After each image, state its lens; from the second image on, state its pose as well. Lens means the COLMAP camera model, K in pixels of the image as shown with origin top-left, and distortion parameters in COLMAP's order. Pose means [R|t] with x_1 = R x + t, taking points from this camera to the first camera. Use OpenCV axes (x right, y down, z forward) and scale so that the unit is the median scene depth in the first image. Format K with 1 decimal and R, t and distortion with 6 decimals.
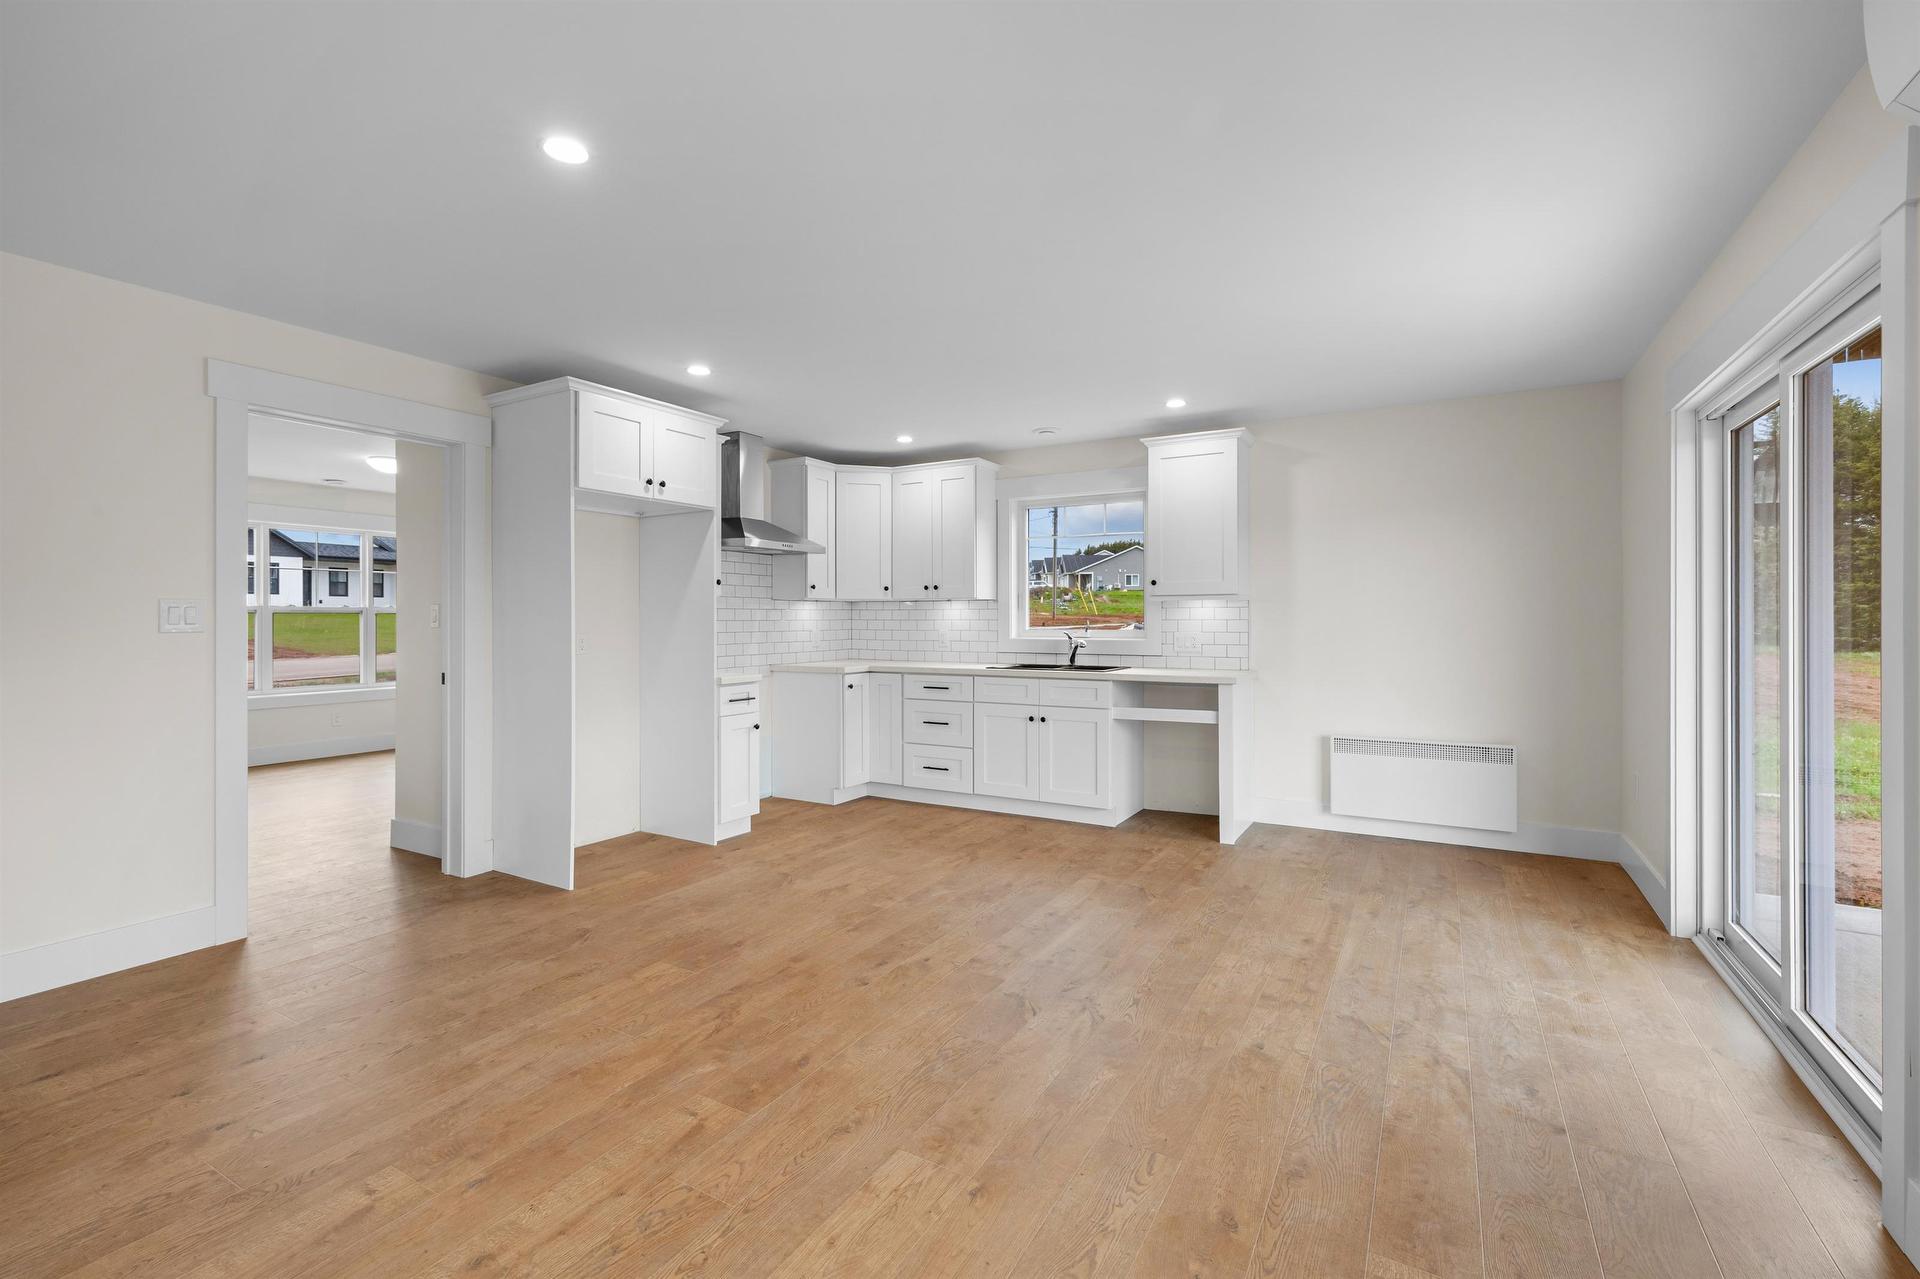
lens RADIAL K [[815.3, 0, 956.8], [0, 815.3, 618.3], [0, 0, 1]] dist [0.001934, 0.000294]
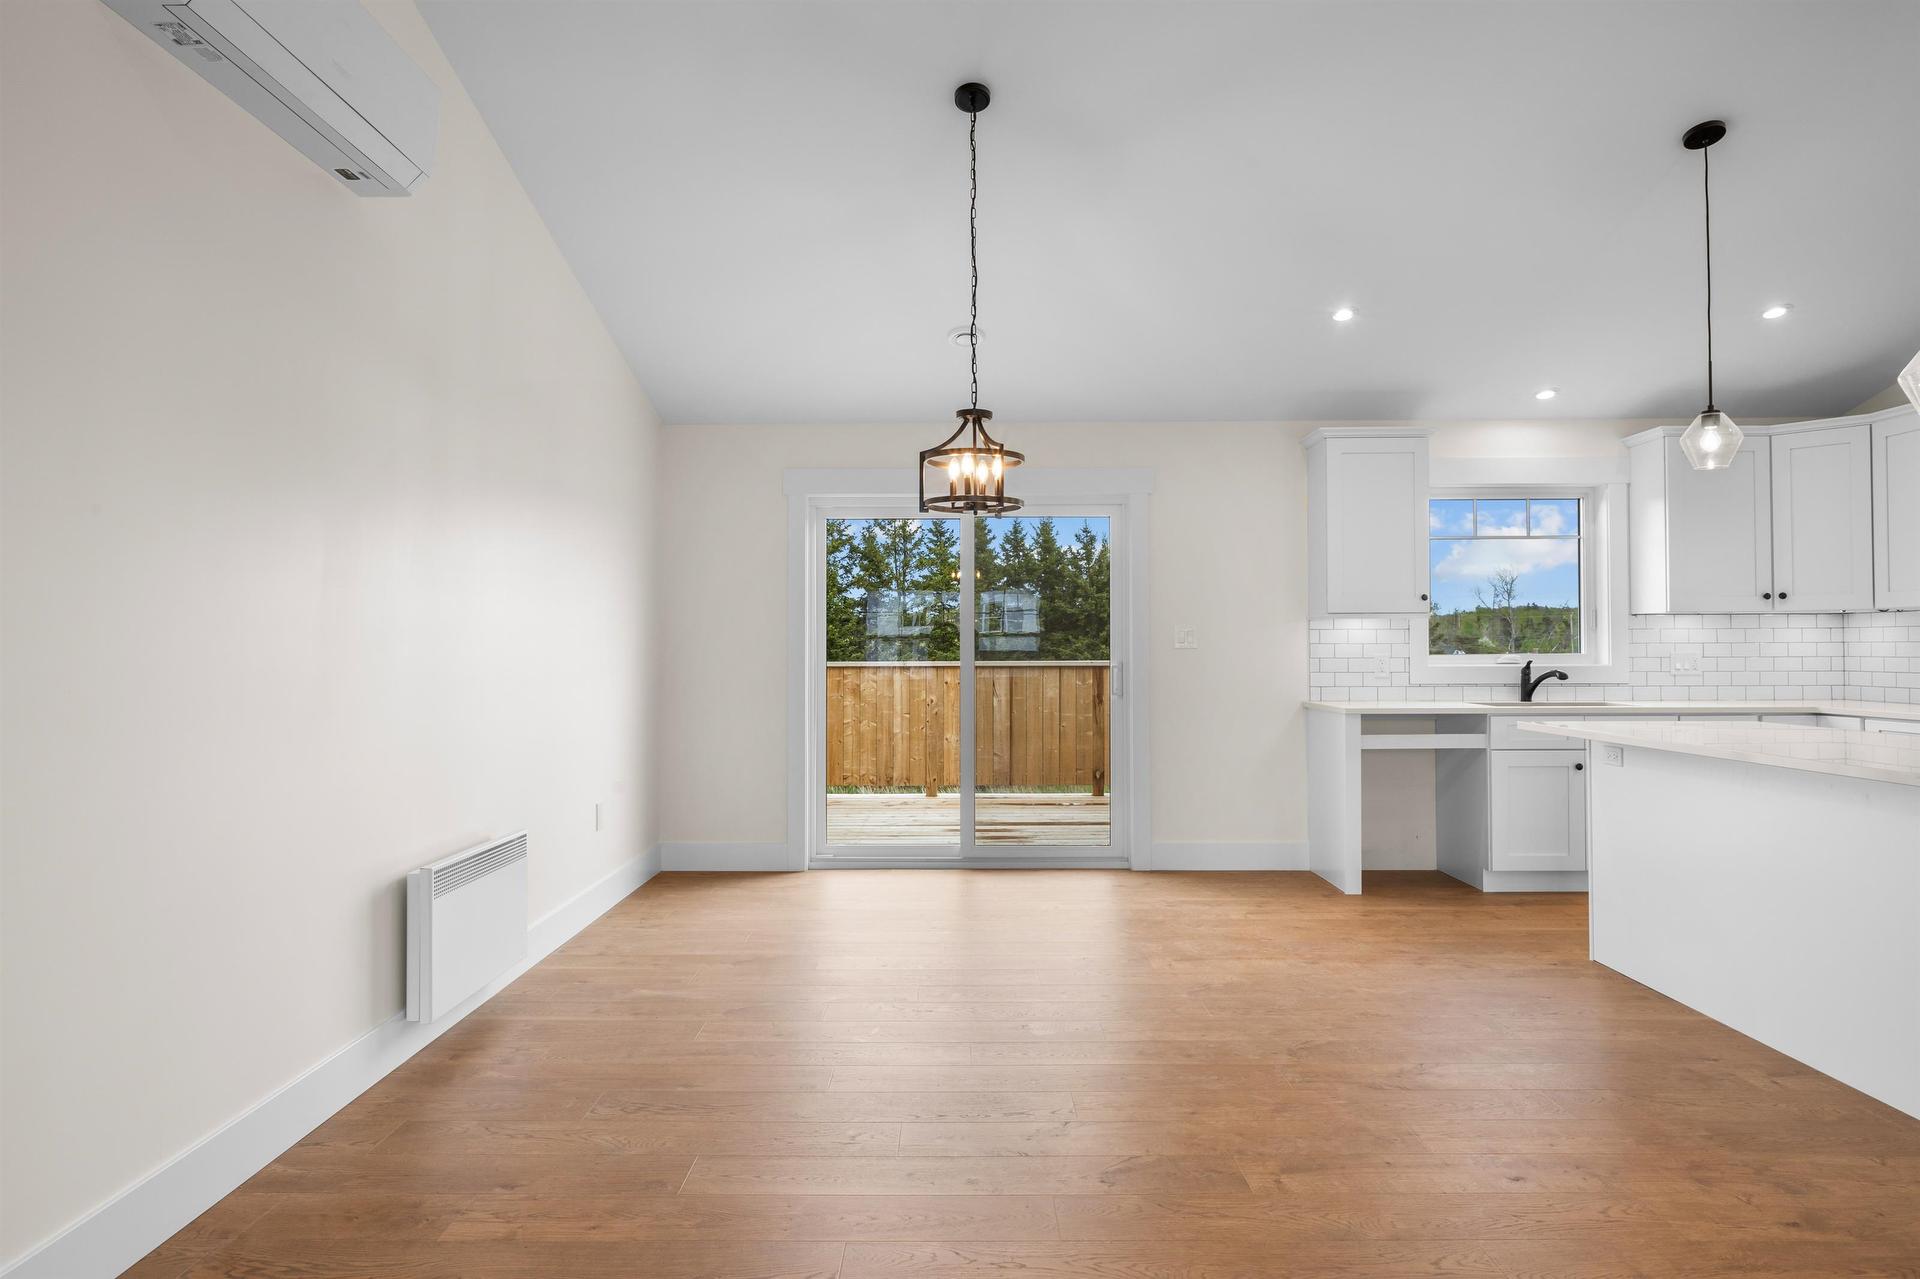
lens RADIAL K [[1124.7, 0, 946.9], [0, 1124.7, 627.1], [0, 0, 1]] dist [0.000245, 0.000902]
pose [[0.866603, 0.014224, 0.498796, -1.115932], [-0.000562, 0.999621, -0.027529, 0.021757], [-0.498999, 0.023577, 0.866282, 0.412505]]
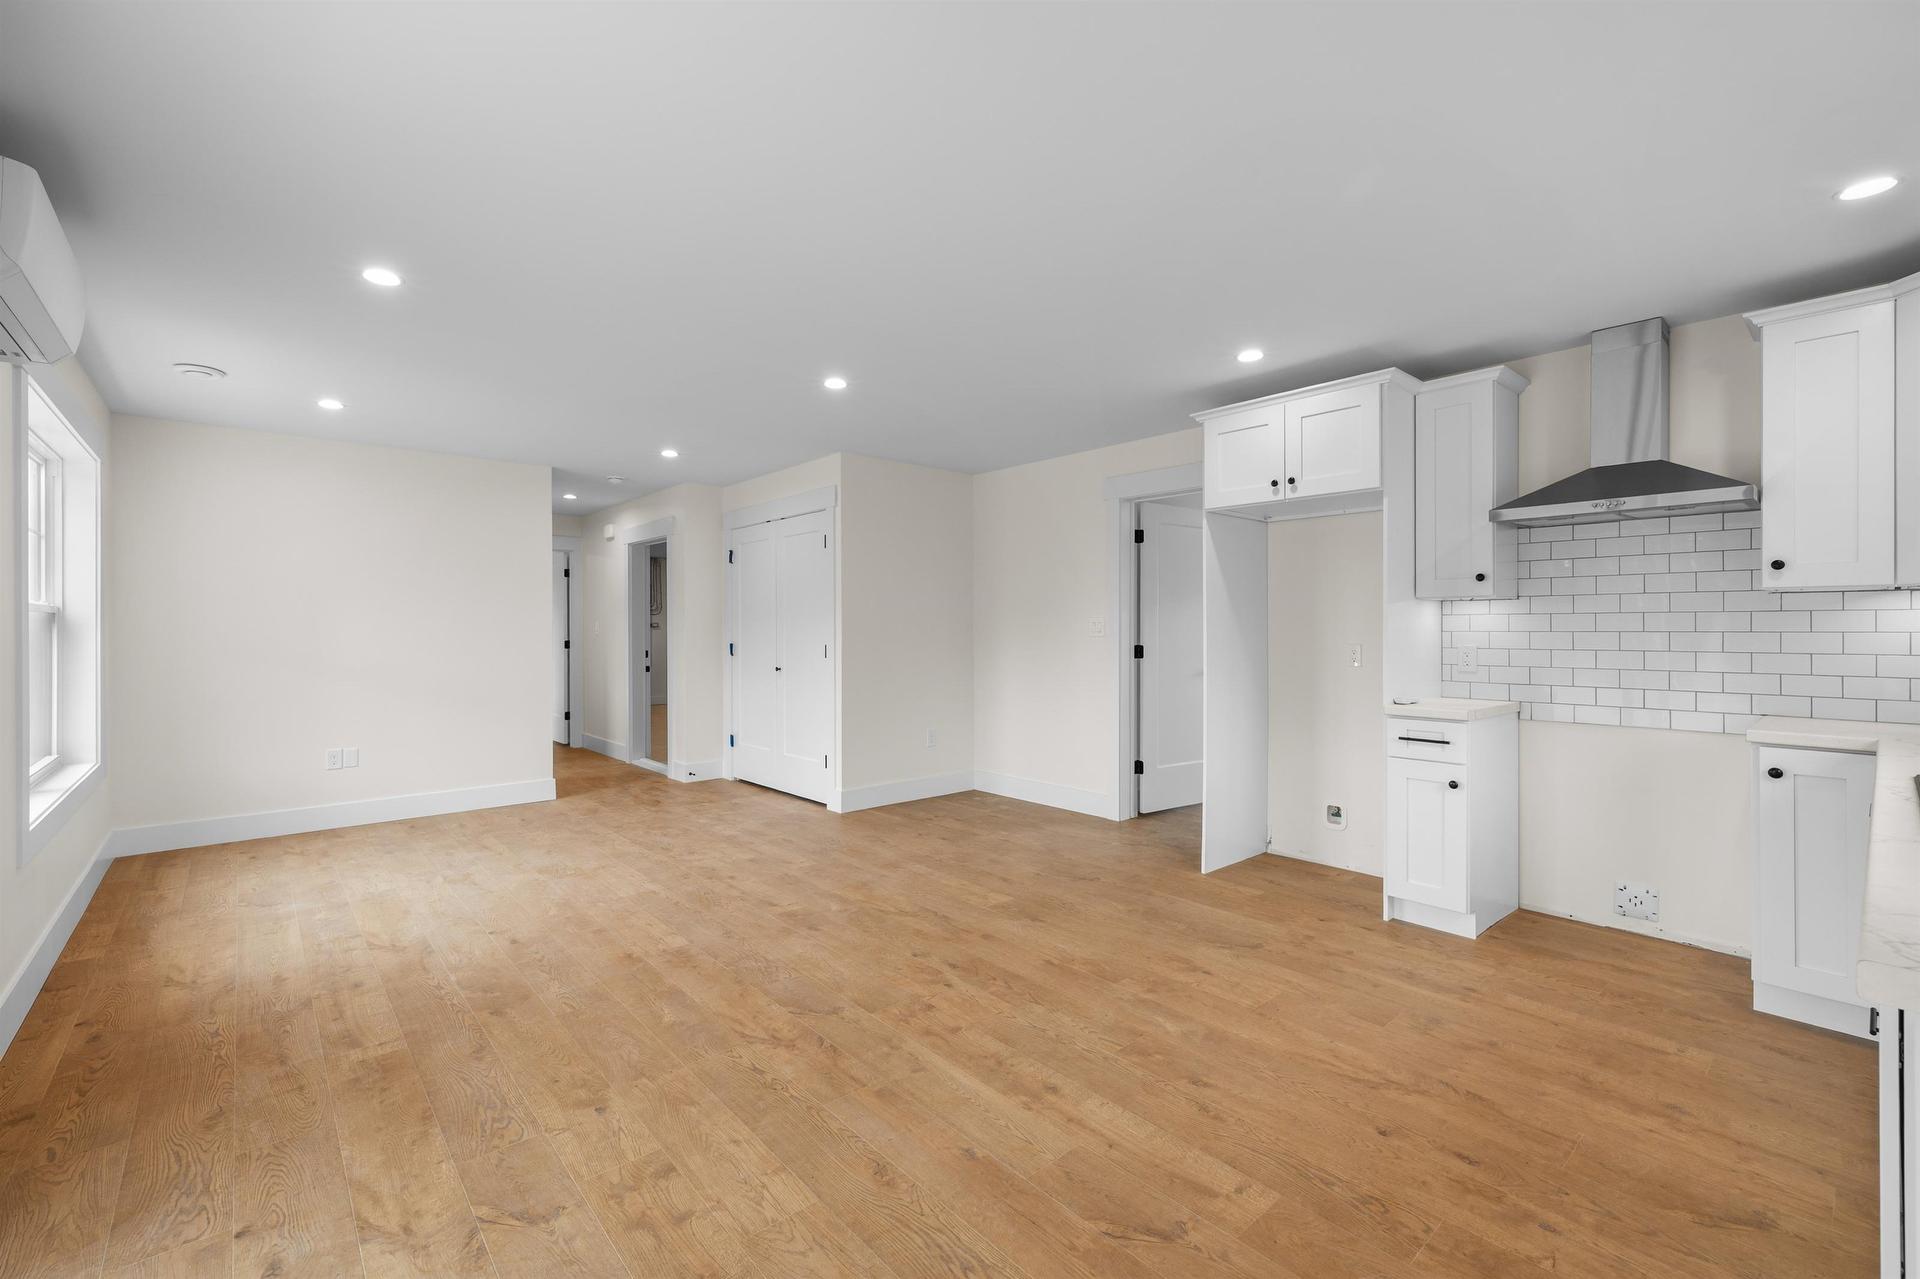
lens RADIAL K [[815.3, 0, 956.8], [0, 815.3, 618.3], [0, 0, 1]] dist [0.001934, 0.000294]
pose [[-0.310238, -0.009461, -0.950612, 0.580993], [0.002005, 0.999942, -0.010606, -0.002123], [0.950657, -0.005196, -0.310201, 0.867904]]
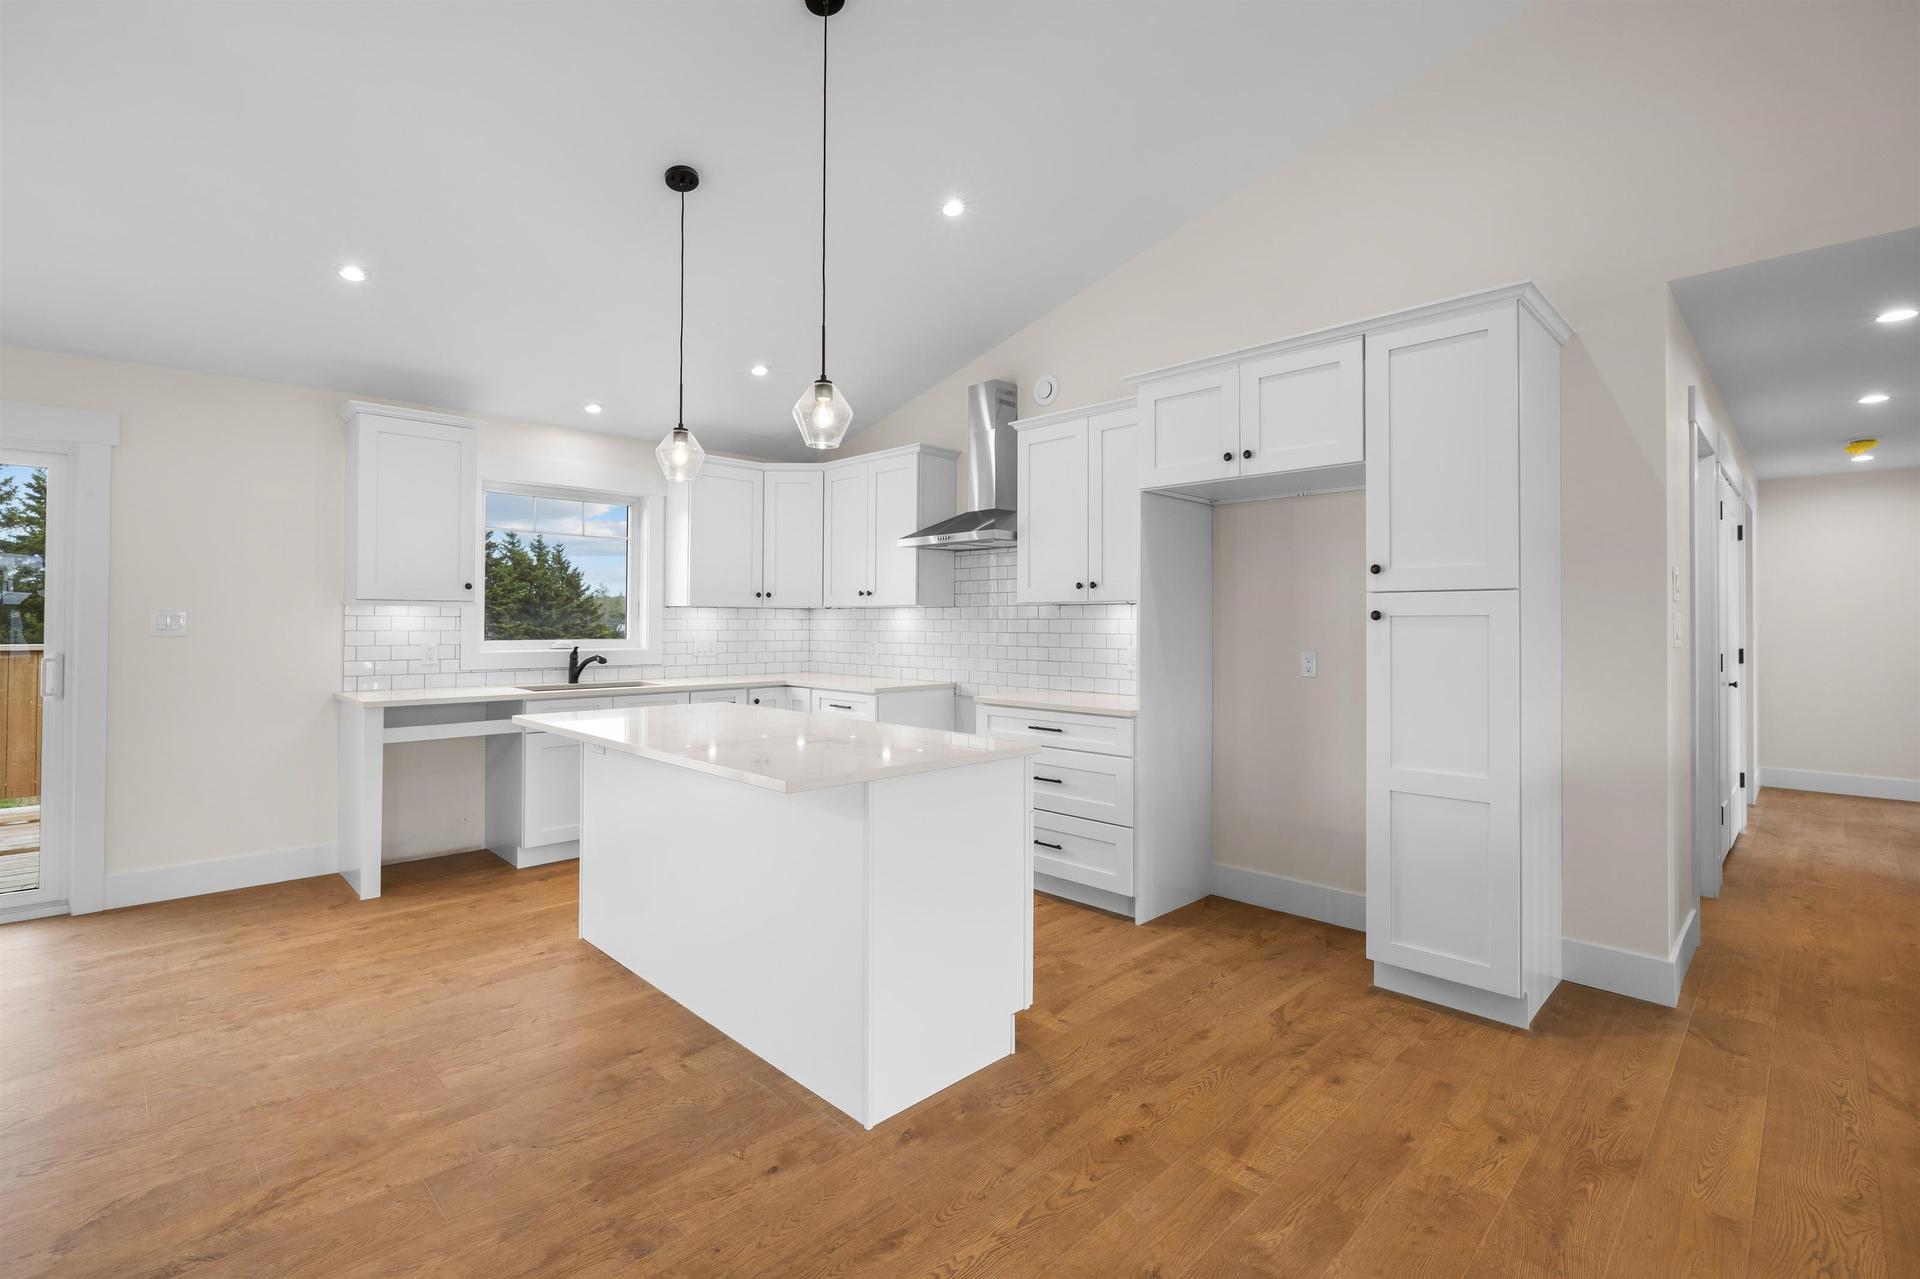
lens RADIAL K [[864.4, 0, 945.9], [0, 864.4, 615.1], [0, 0, 1]] dist [-0.003564, 0.000026]
pose [[0.262477, 0.016951, 0.964789, -0.817619], [-0.002109, 0.999853, -0.016993, 0.000954], [-0.964936, 0.002425, 0.262474, 0.456044]]
